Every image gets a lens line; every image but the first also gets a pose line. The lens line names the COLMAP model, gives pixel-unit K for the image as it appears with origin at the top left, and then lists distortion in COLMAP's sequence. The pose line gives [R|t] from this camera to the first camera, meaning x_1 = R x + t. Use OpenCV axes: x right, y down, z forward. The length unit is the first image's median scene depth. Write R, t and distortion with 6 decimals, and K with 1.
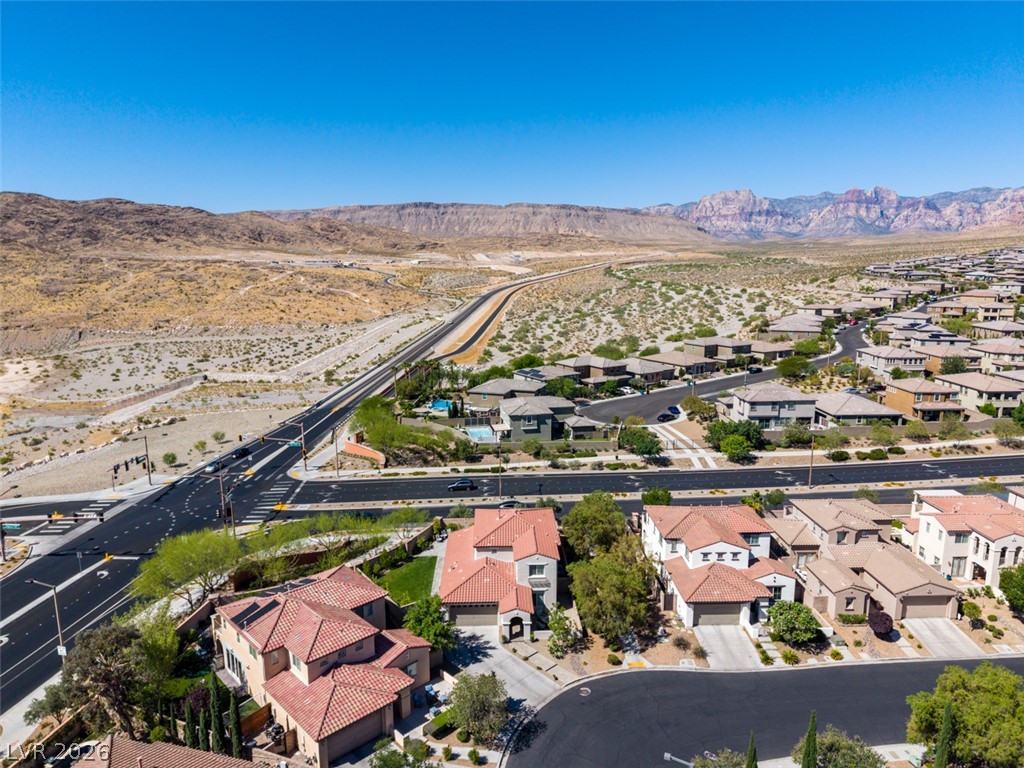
lens RADIAL K [[681.9, 0, 512.8], [0, 681.9, 391.1], [0, 0, 1]] dist [0.044707, -0.049912]
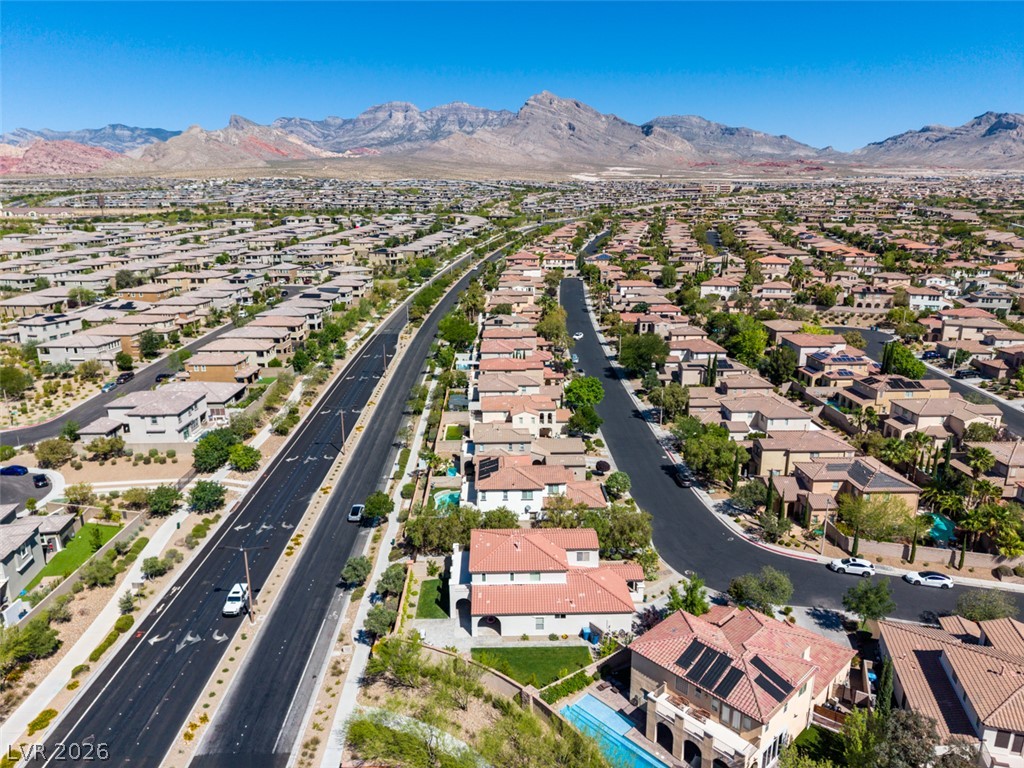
lens RADIAL K [[681.9, 0, 512.2], [0, 681.9, 387.4], [0, 0, 1]] dist [0.044707, -0.049912]
pose [[0.000066, -0.251990, 0.967730, -0.357802], [0.198160, 0.948543, 0.246980, -0.106415], [-0.980170, 0.191749, 0.049997, 0.370720]]
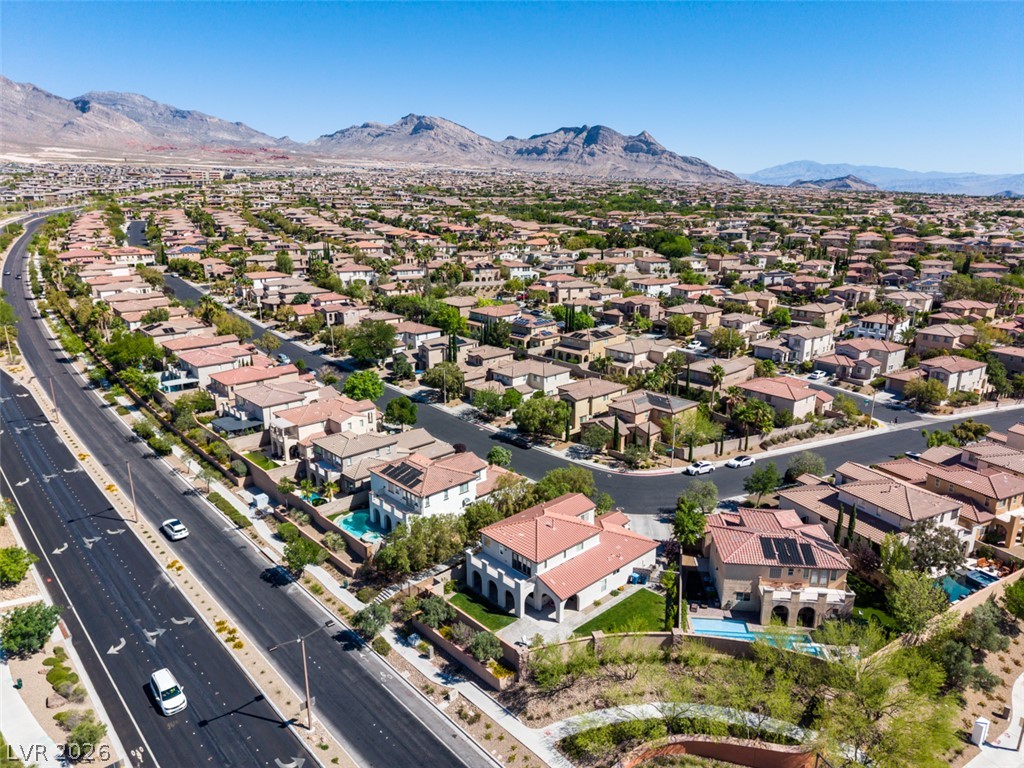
lens RADIAL K [[681.9, 0, 512.0], [0, 681.9, 384.6], [0, 0, 1]] dist [0.044707, -0.049912]
pose [[-0.657182, -0.197582, 0.727374, -0.261641], [0.154074, 0.909438, 0.386243, -0.154242], [-0.737816, 0.365902, -0.567224, 0.613597]]
